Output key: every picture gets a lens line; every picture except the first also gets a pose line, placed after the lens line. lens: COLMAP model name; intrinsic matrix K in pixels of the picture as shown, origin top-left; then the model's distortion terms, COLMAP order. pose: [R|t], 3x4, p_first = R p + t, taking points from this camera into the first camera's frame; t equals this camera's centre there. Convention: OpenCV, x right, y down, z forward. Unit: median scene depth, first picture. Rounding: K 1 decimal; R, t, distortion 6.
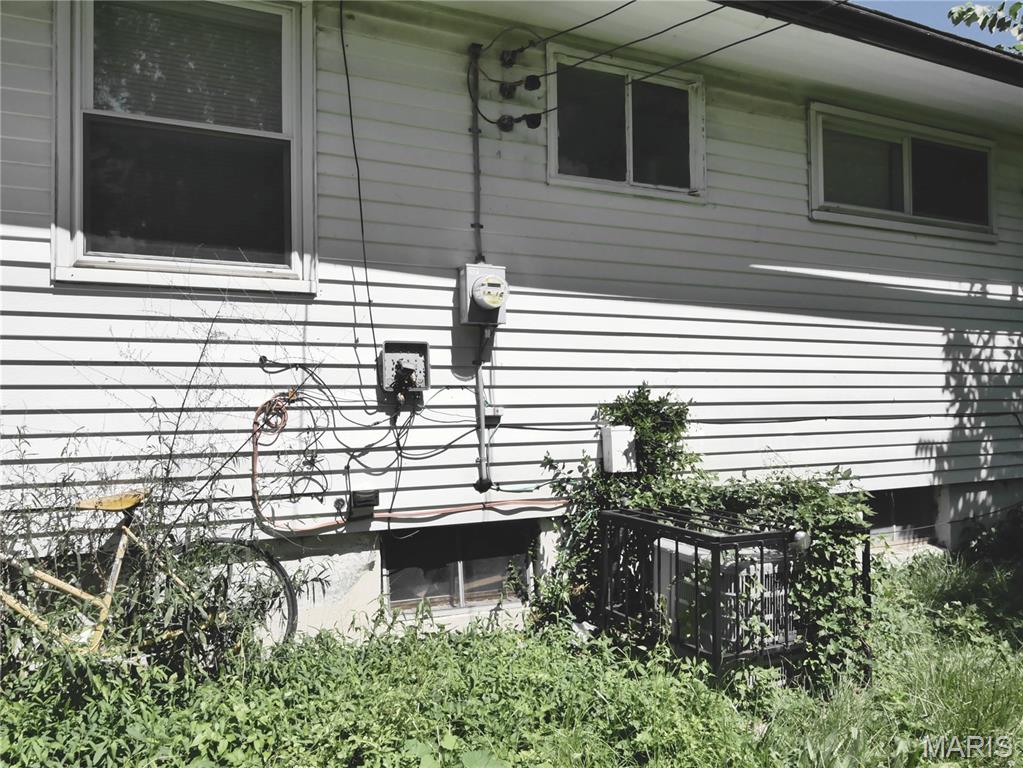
lens RADIAL K [[776.5, 0, 511.9], [0, 776.5, 384.5], [0, 0, 1]] dist [-0.008926, -0.002787]
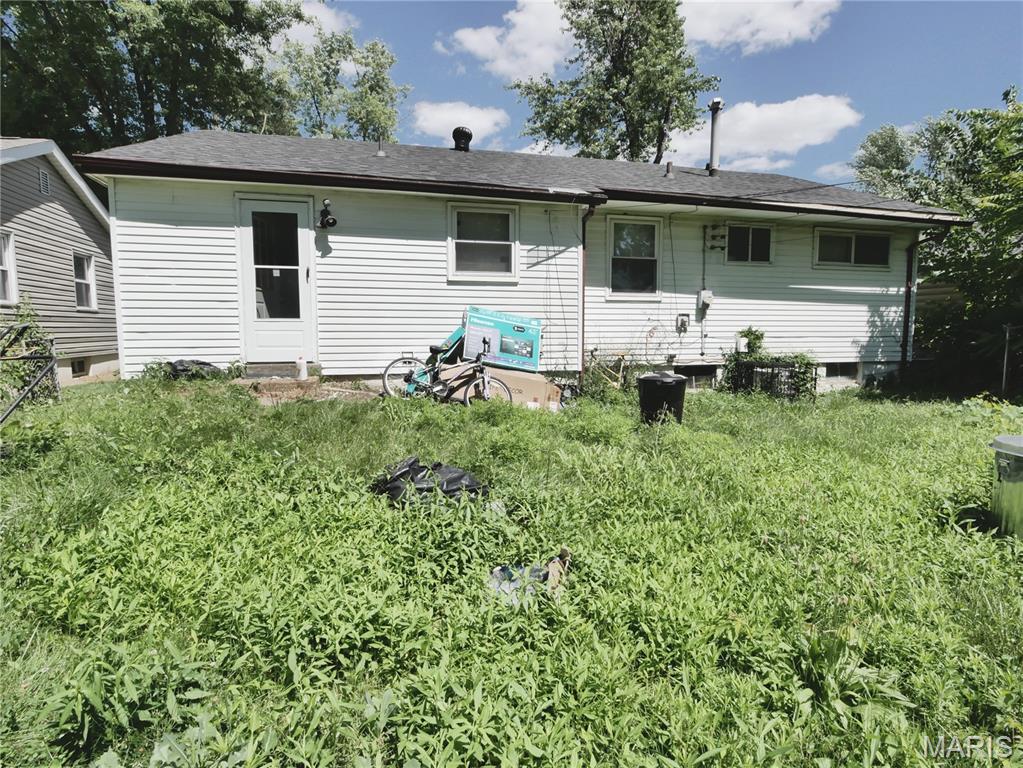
lens RADIAL K [[551.7, 0, 510.7], [0, 551.7, 380.6], [0, 0, 1]] dist [0.001573, 0.000691]
pose [[0.983795, 0.024498, -0.177617, -0.441266], [-0.004580, 0.993732, 0.111694, -0.026096], [0.179240, -0.109071, 0.977741, -1.601030]]
